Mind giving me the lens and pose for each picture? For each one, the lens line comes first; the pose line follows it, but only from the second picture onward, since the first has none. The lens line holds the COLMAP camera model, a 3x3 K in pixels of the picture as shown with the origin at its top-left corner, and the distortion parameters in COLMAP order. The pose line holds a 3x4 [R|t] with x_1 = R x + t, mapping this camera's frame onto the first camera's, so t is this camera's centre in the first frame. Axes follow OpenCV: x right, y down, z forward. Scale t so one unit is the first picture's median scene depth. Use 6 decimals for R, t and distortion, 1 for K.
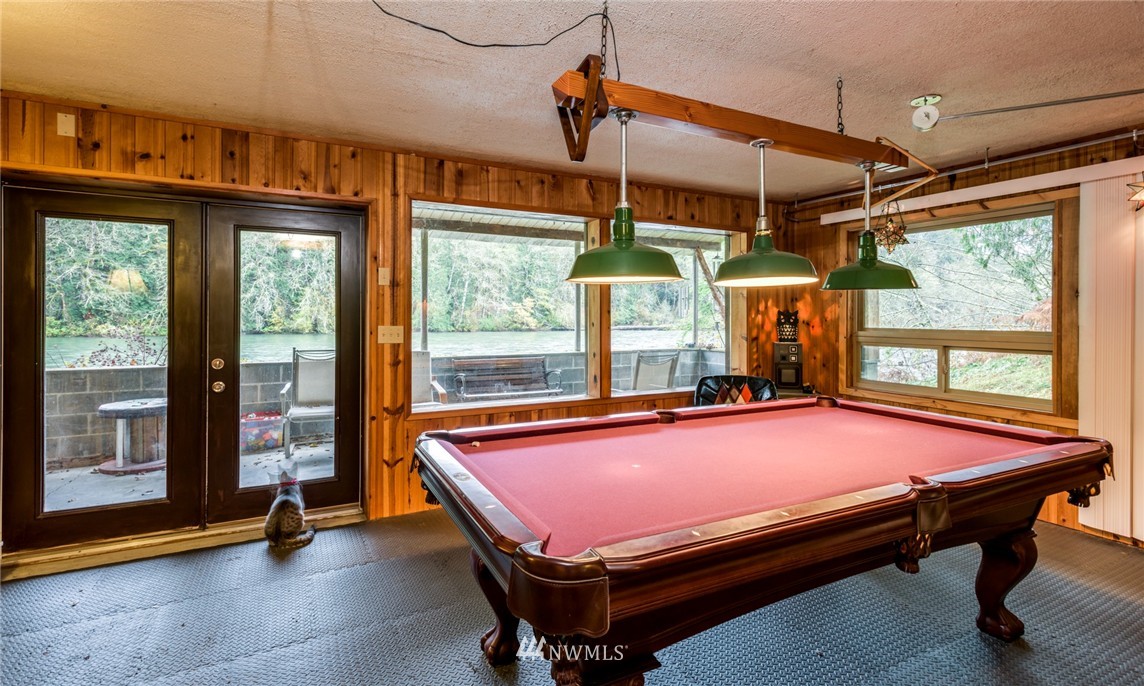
lens RADIAL K [[528.1, 0, 574.2], [0, 528.1, 312.9], [0, 0, 1]] dist [0.001845, 0.000227]
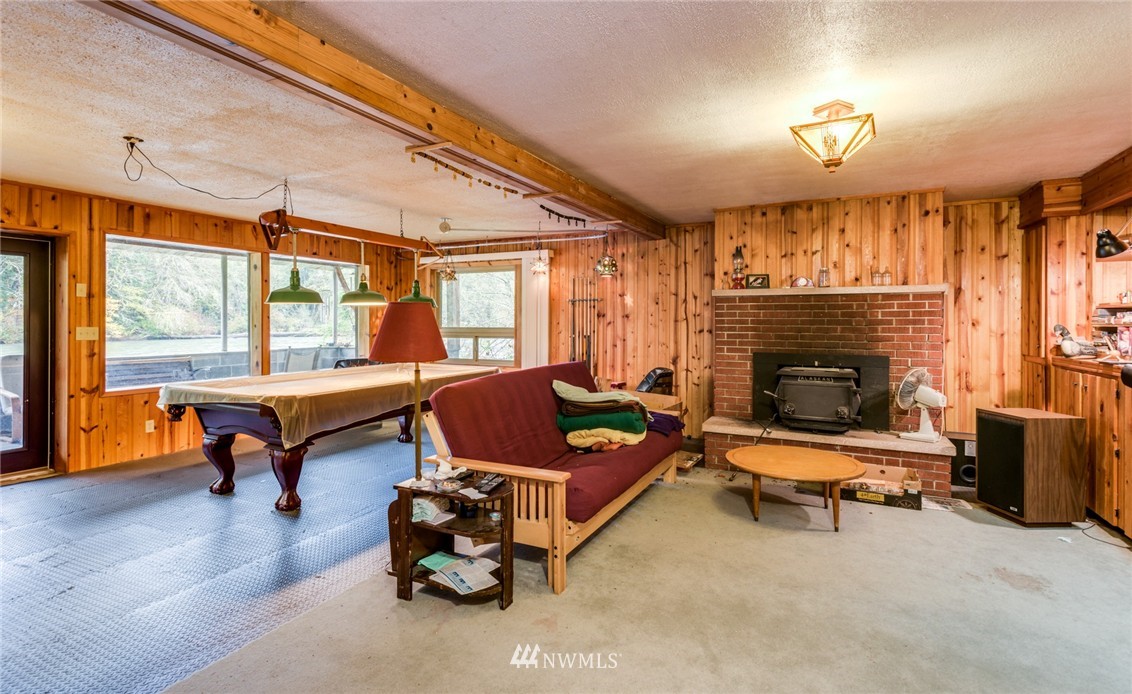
lens RADIAL K [[538.8, 0, 567.3], [0, 538.8, 320.0], [0, 0, 1]] dist [0.013995, -0.000291]
pose [[0.810760, 0.000081, 0.585379, -0.152008], [-0.002023, 0.999994, 0.002663, 0.000409], [-0.585375, -0.003343, 0.810756, -0.748511]]
